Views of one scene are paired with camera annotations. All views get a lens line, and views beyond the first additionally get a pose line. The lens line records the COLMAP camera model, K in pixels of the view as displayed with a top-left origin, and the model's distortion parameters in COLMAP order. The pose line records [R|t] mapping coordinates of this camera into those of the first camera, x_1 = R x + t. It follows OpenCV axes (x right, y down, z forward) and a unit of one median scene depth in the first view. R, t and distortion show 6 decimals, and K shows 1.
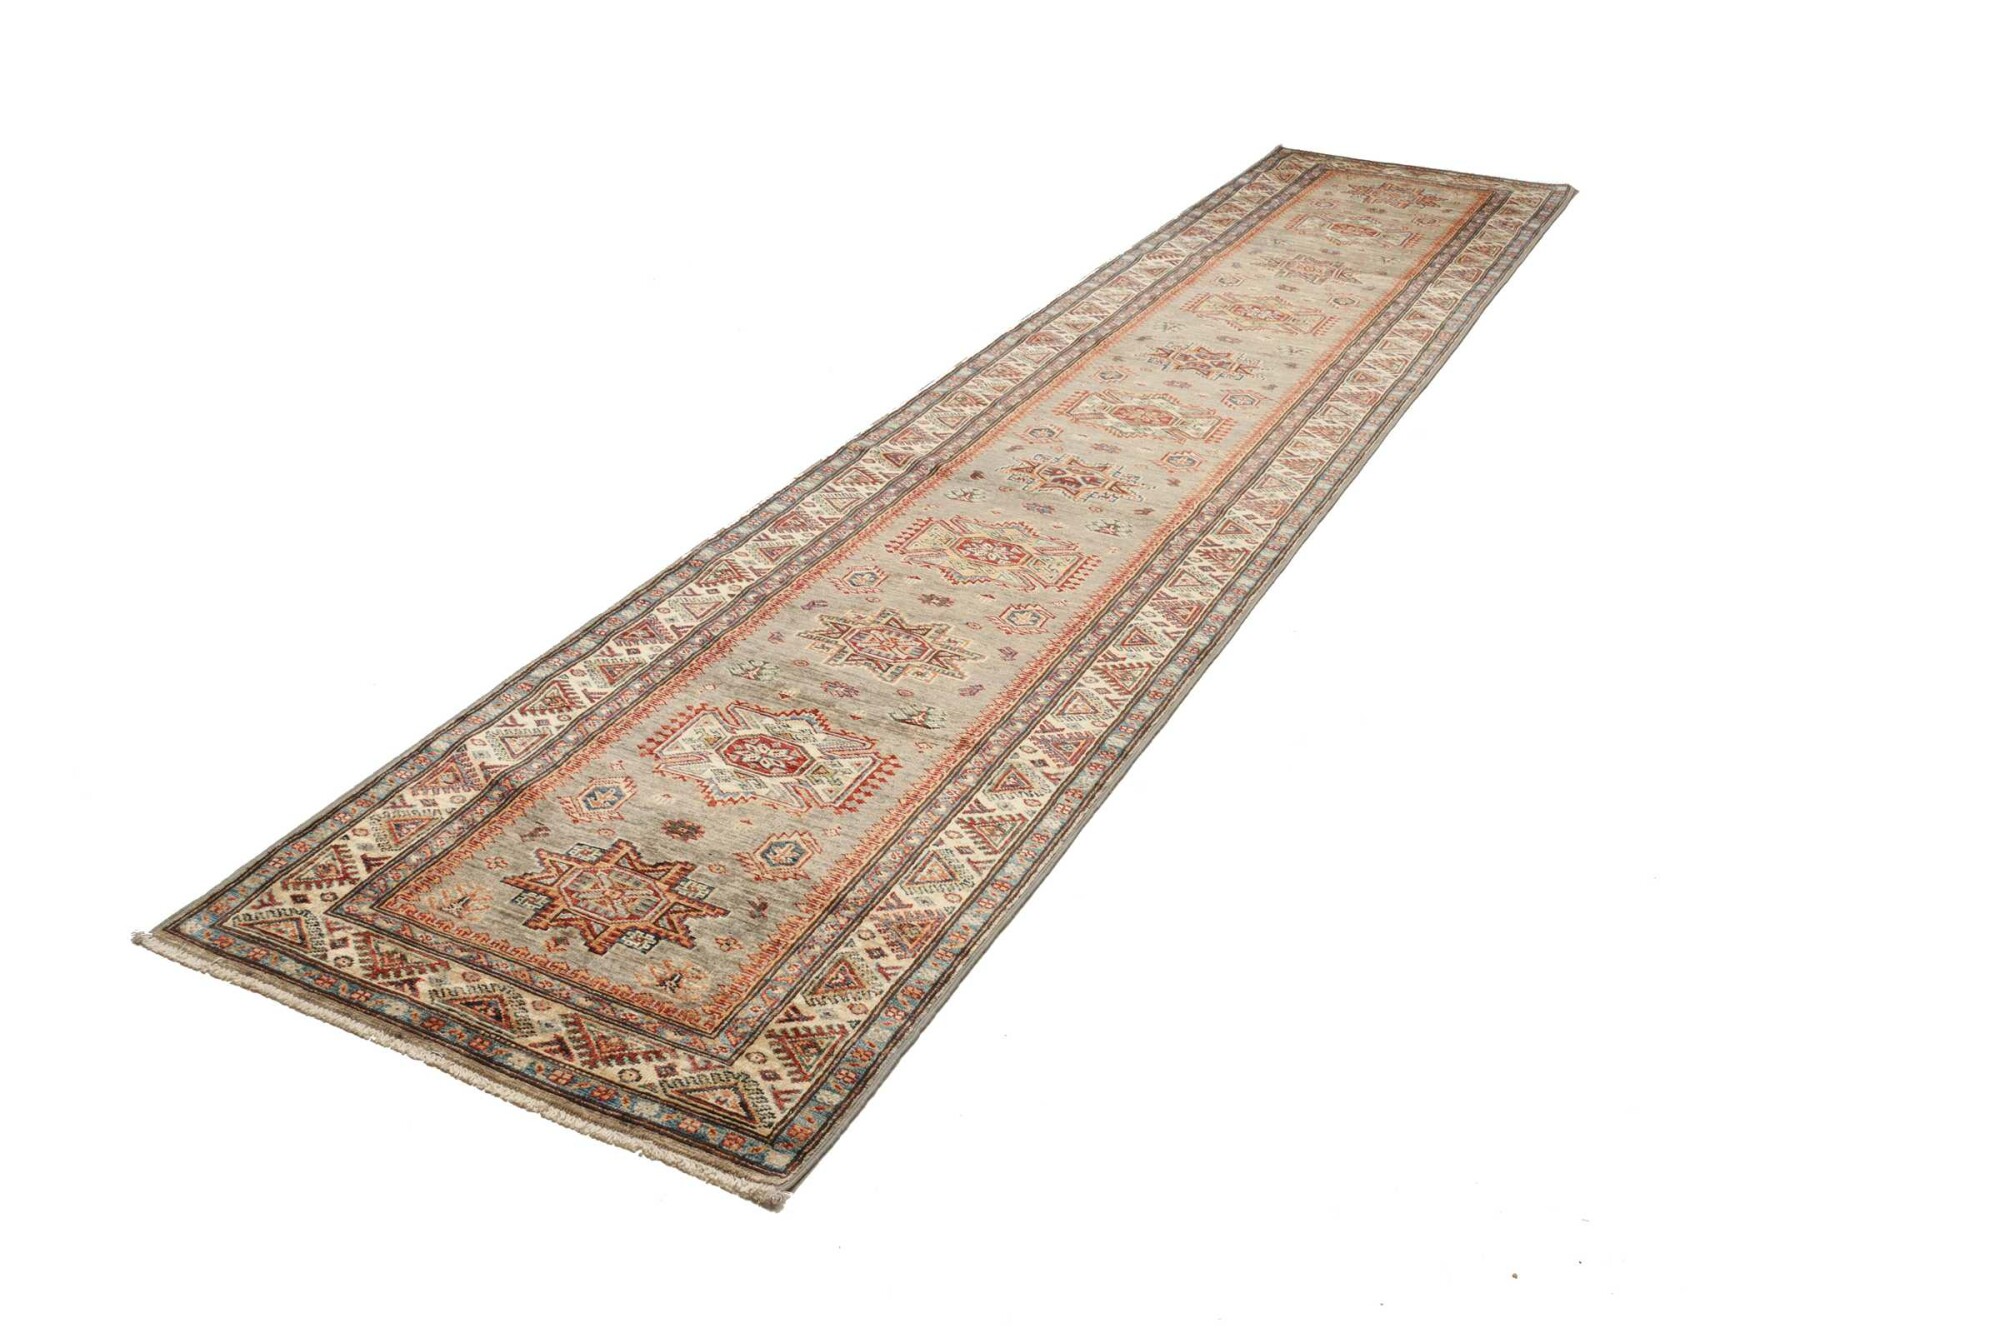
lens RADIAL K [[1872.9, 0, 1004.3], [0, 1872.9, 669.2], [0, 0, 1]] dist [-0.021107, 0.000000]
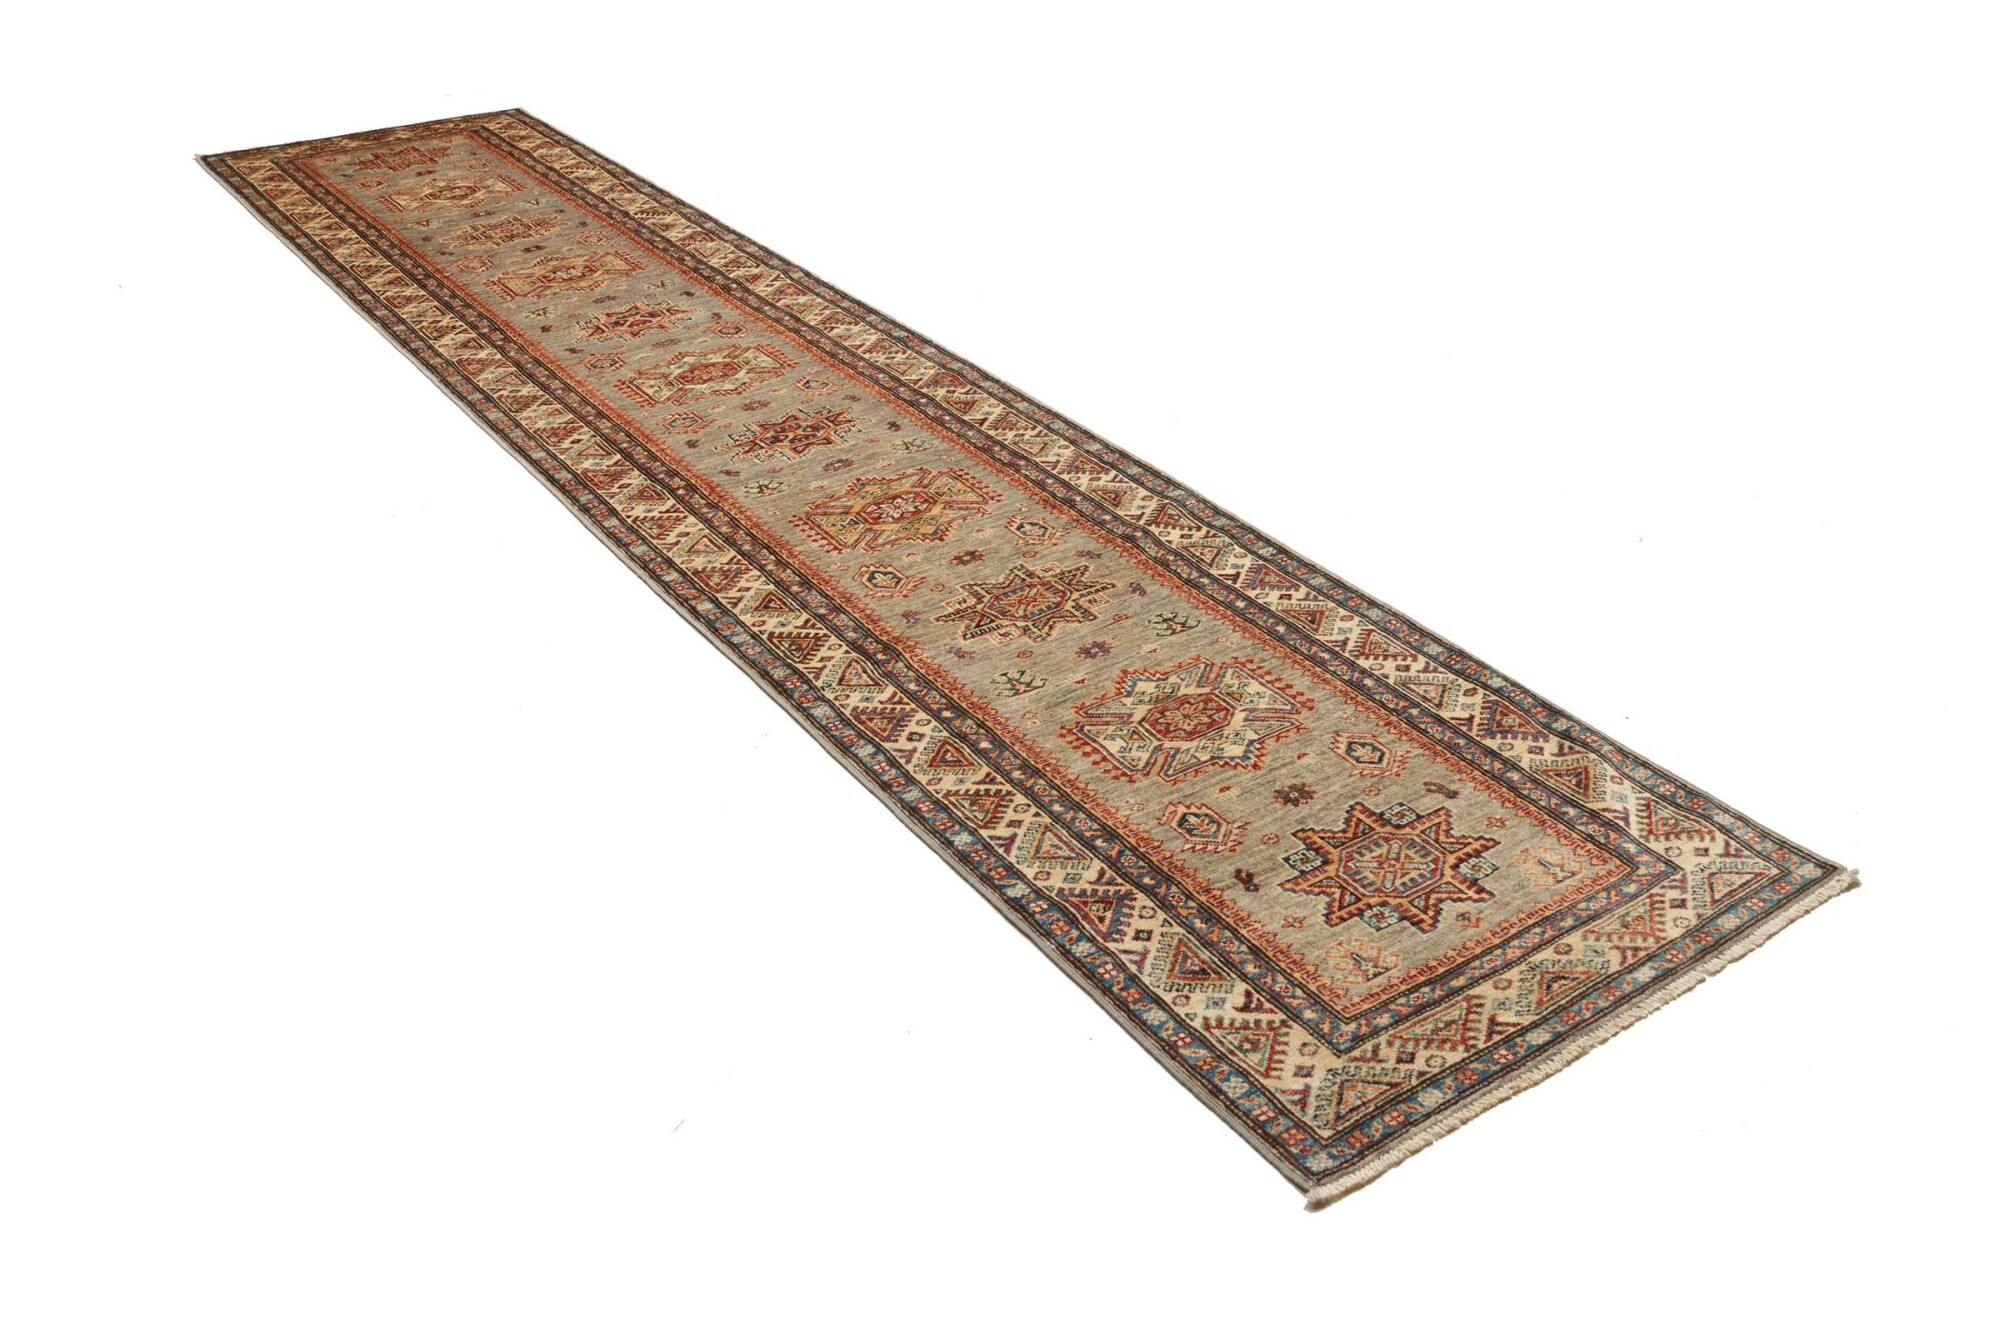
lens RADIAL K [[1872.9, 0, 1008.2], [0, 1872.9, 665.0], [0, 0, 1]] dist [-0.021107, 0.000000]
pose [[-0.510716, 0.422485, -0.748783, 0.795814], [-0.433266, 0.625781, 0.648597, -0.746209], [0.742597, 0.655671, -0.136548, 1.354126]]
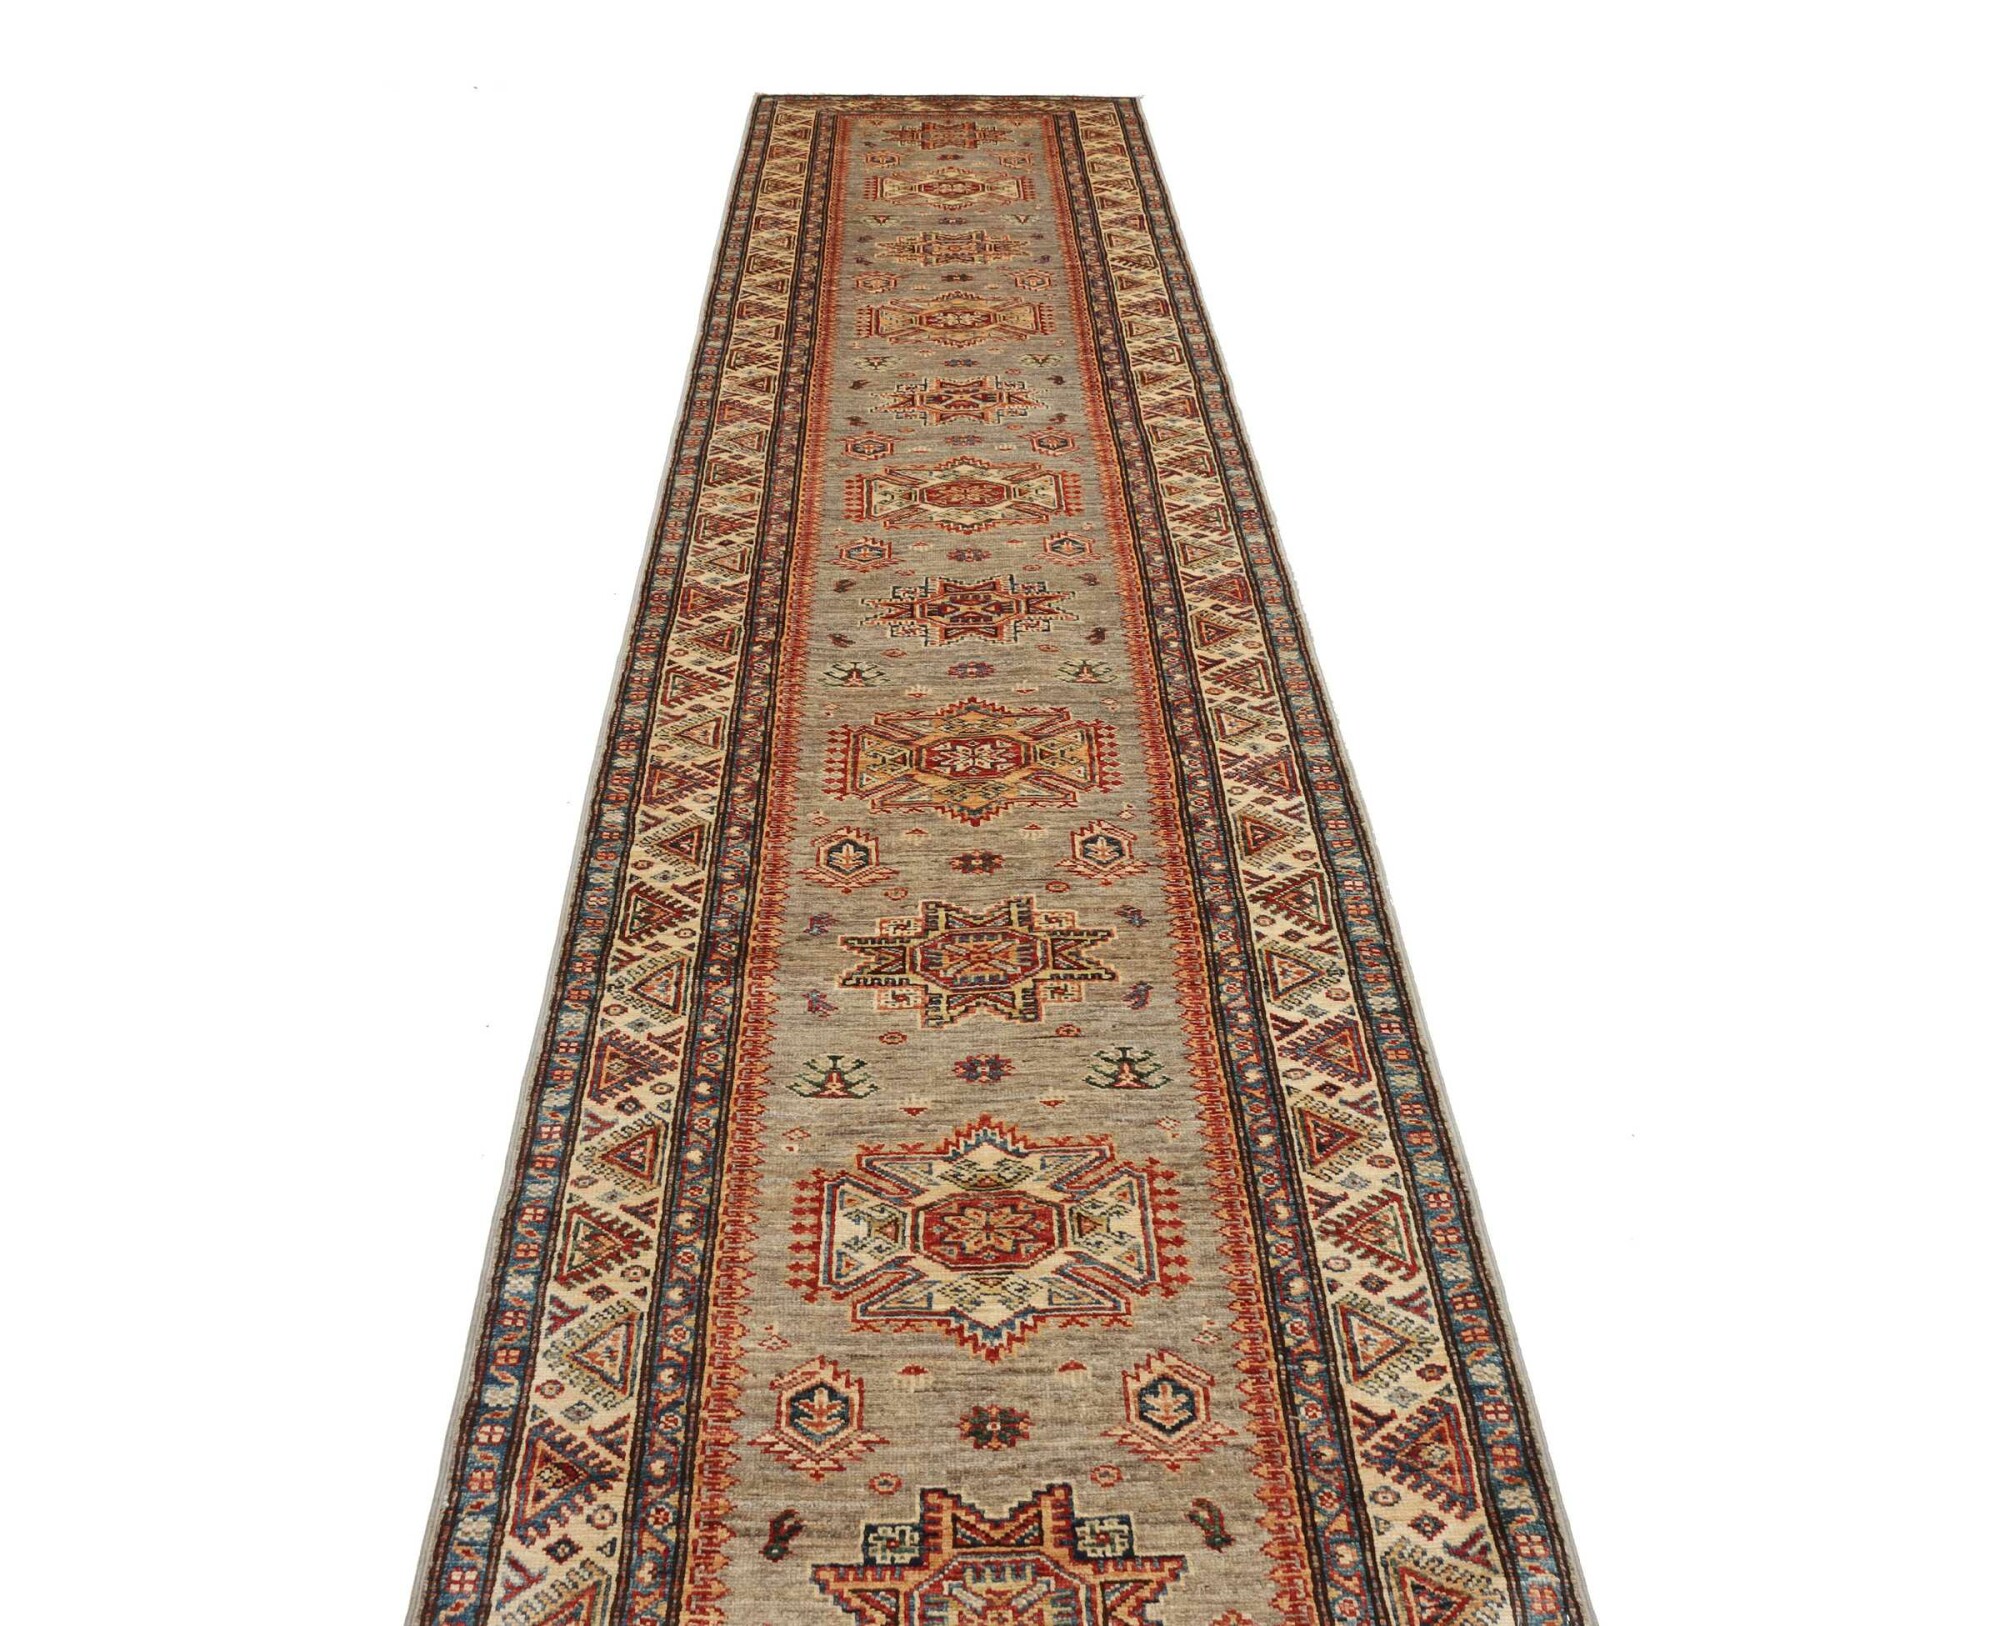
lens RADIAL K [[2126.5, 0, 999.4], [0, 2126.5, 816.7], [0, 0, 1]] dist [-0.091468, 0.000000]
pose [[-0.890350, 0.223738, -0.396509, 0.425857], [-0.256853, 0.472231, 0.843222, -0.790800], [0.375905, 0.852607, -0.362983, 1.423191]]
